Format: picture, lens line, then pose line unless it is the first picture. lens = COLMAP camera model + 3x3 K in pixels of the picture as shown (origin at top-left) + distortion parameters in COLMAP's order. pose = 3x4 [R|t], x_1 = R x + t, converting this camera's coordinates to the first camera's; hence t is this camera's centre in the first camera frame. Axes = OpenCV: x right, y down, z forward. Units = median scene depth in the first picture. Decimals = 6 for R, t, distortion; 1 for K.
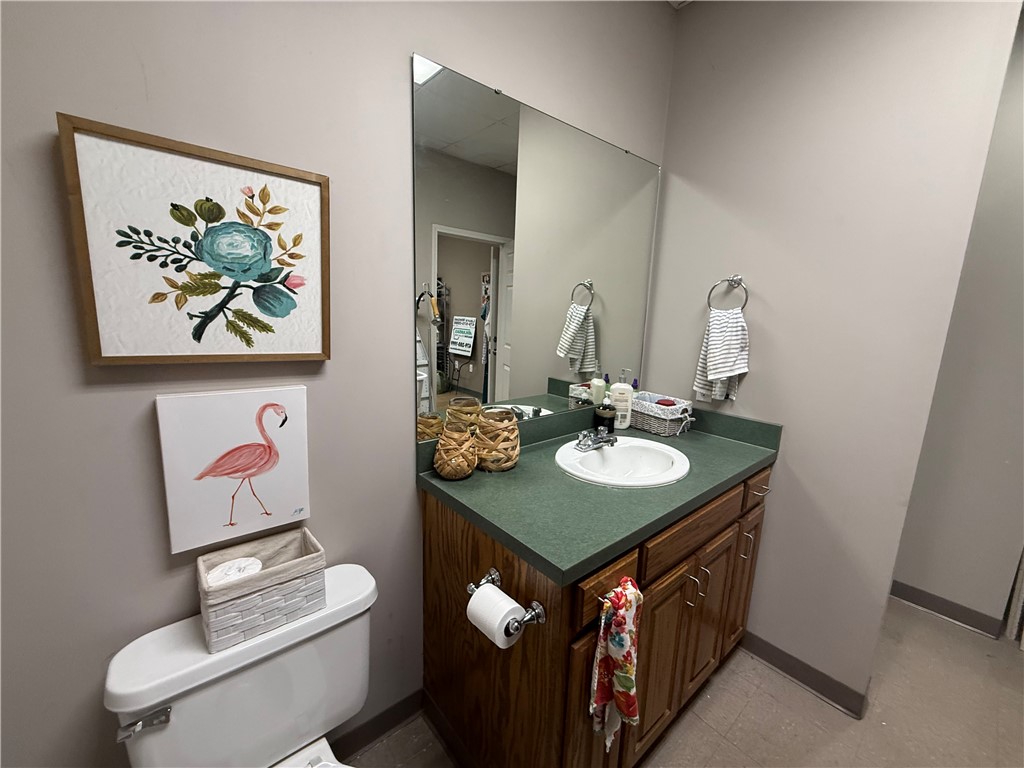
lens RADIAL K [[408.2, 0, 512.7], [0, 408.2, 383.8], [0, 0, 1]] dist [-0.001144, -0.000273]
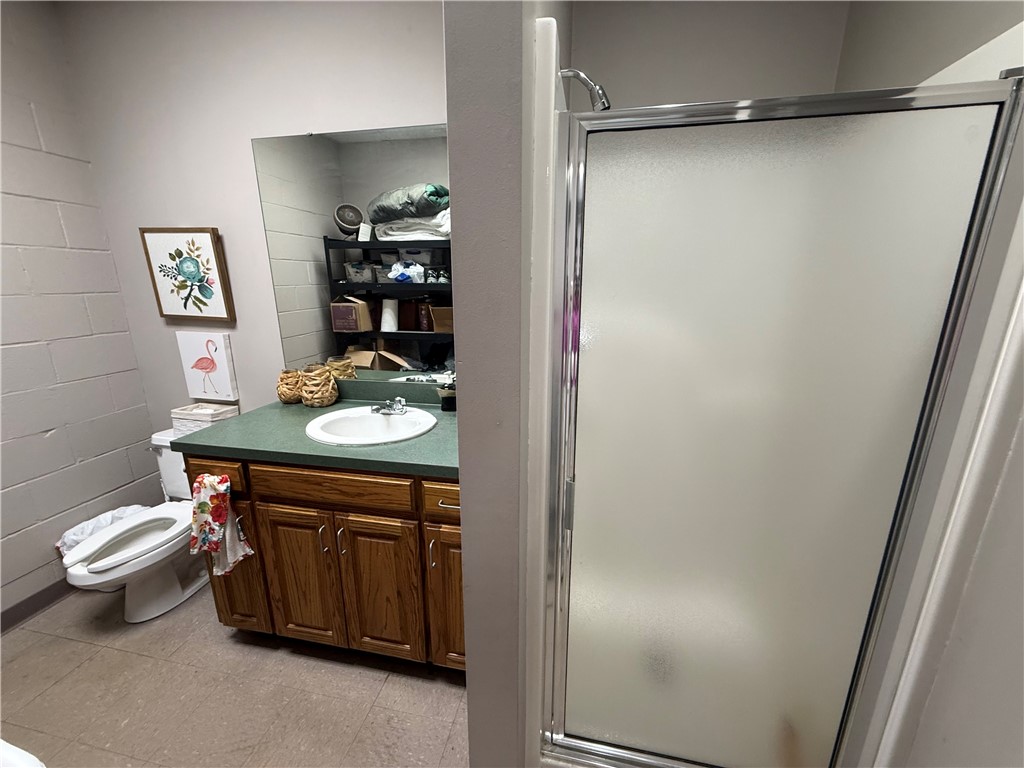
lens RADIAL K [[408.2, 0, 514.8], [0, 408.2, 385.1], [0, 0, 1]] dist [-0.001144, -0.000273]
pose [[0.622235, 0.156317, -0.767065, 2.246004], [-0.122631, 0.987227, 0.101706, -0.141196], [0.773166, 0.030780, 0.633456, 0.963945]]
